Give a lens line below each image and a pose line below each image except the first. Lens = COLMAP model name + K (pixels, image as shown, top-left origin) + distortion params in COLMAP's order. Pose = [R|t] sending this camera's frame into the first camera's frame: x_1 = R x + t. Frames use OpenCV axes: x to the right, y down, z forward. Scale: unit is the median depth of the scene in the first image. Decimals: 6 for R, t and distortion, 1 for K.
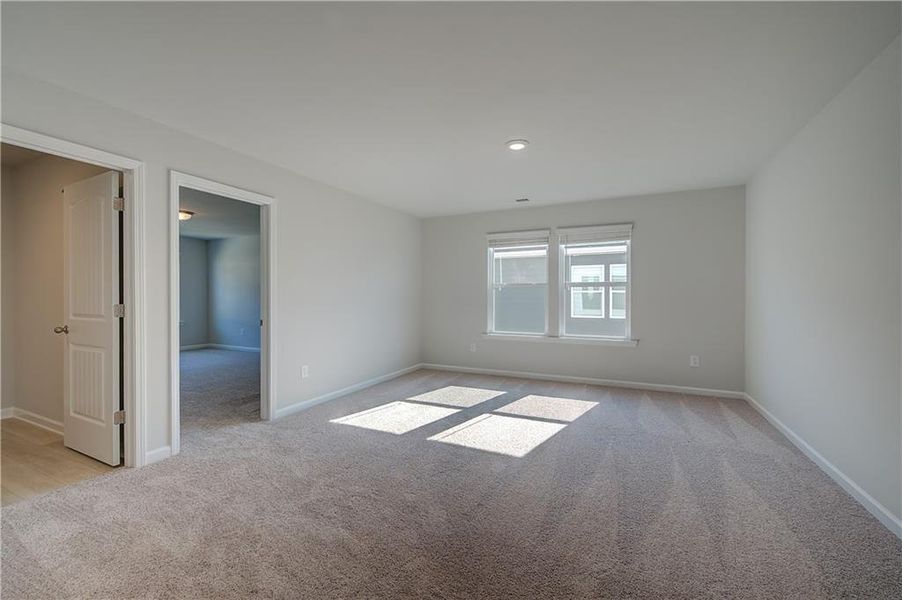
lens RADIAL K [[367.6, 0, 452.5], [0, 367.6, 294.9], [0, 0, 1]] dist [0.000575, -0.000024]
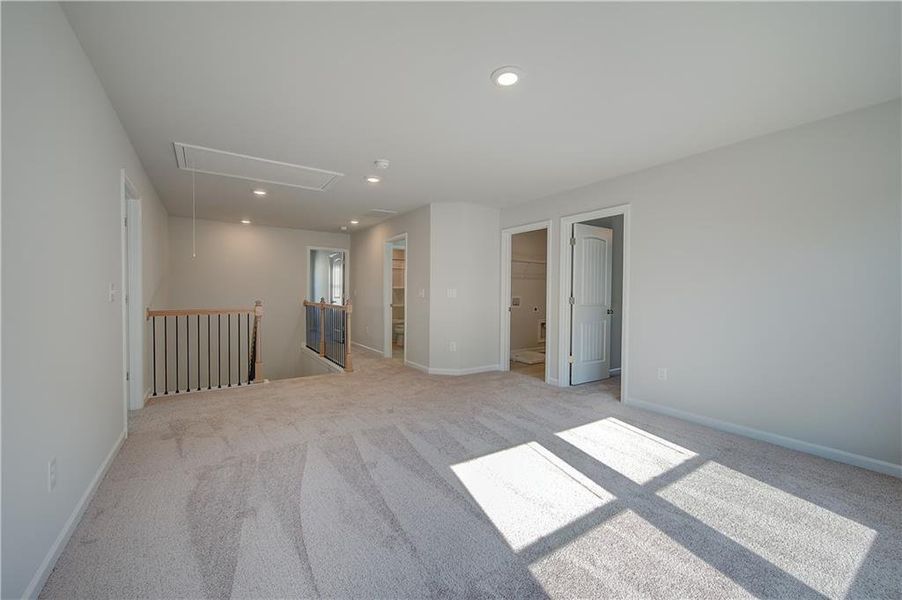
lens RADIAL K [[367.6, 0, 452.5], [0, 367.6, 294.9], [0, 0, 1]] dist [0.000575, -0.000024]
pose [[-0.509924, -0.001873, -0.860217, 0.734479], [-0.005476, 0.999984, 0.001069, 0.011194], [0.860202, 0.005255, -0.509927, 1.113871]]
